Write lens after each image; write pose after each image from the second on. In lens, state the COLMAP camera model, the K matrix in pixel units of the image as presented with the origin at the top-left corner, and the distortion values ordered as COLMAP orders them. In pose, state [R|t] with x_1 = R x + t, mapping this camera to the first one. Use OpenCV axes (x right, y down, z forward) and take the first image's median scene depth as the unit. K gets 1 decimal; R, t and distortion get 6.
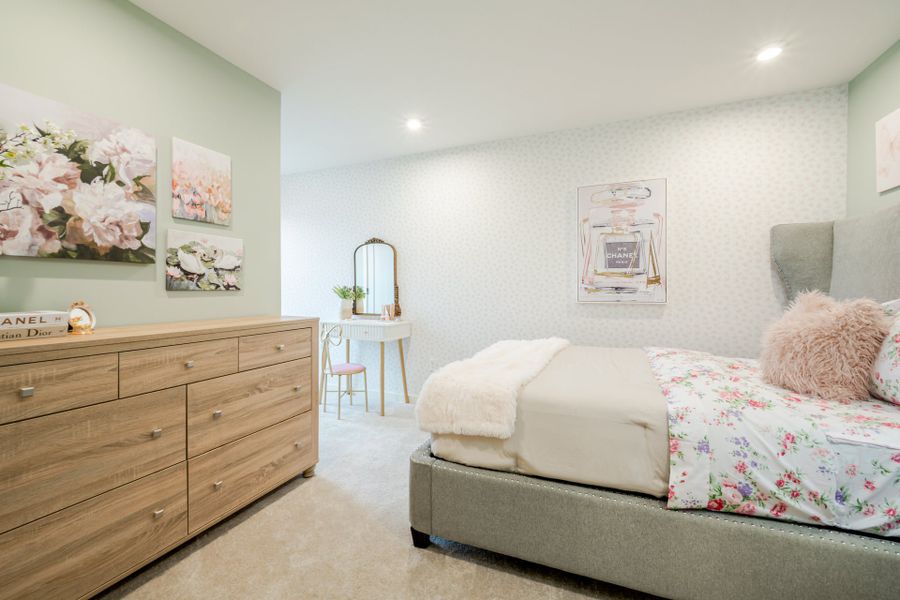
lens RADIAL K [[359.9, 0, 448.5], [0, 359.9, 308.8], [0, 0, 1]] dist [-0.003375, 0.001129]
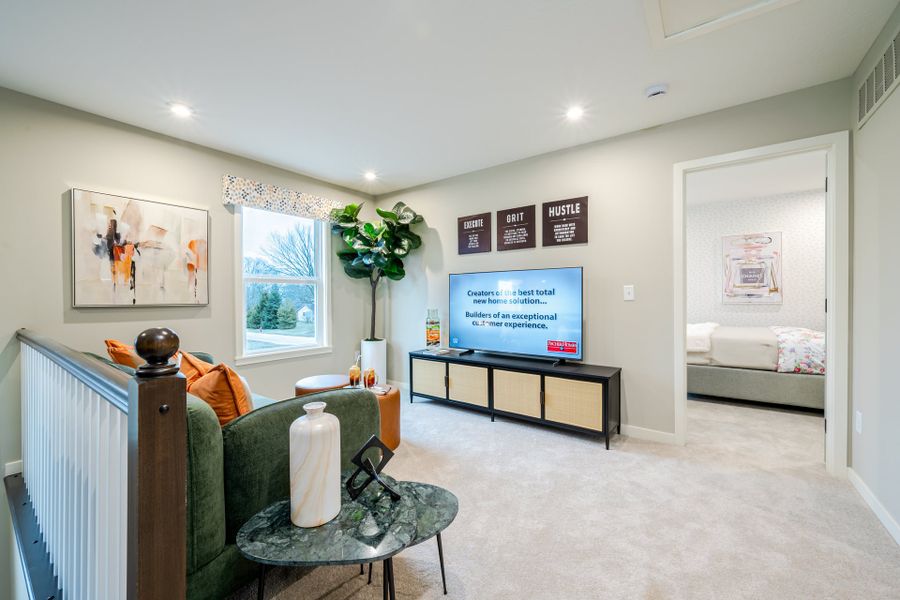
lens RADIAL K [[359.9, 0, 445.5], [0, 359.9, 313.1], [0, 0, 1]] dist [-0.003375, 0.001129]
pose [[0.973456, 0.002801, -0.228858, -0.590371], [-0.005274, 0.999934, -0.010193, 0.059712], [0.228814, 0.011130, 0.973406, -1.077908]]
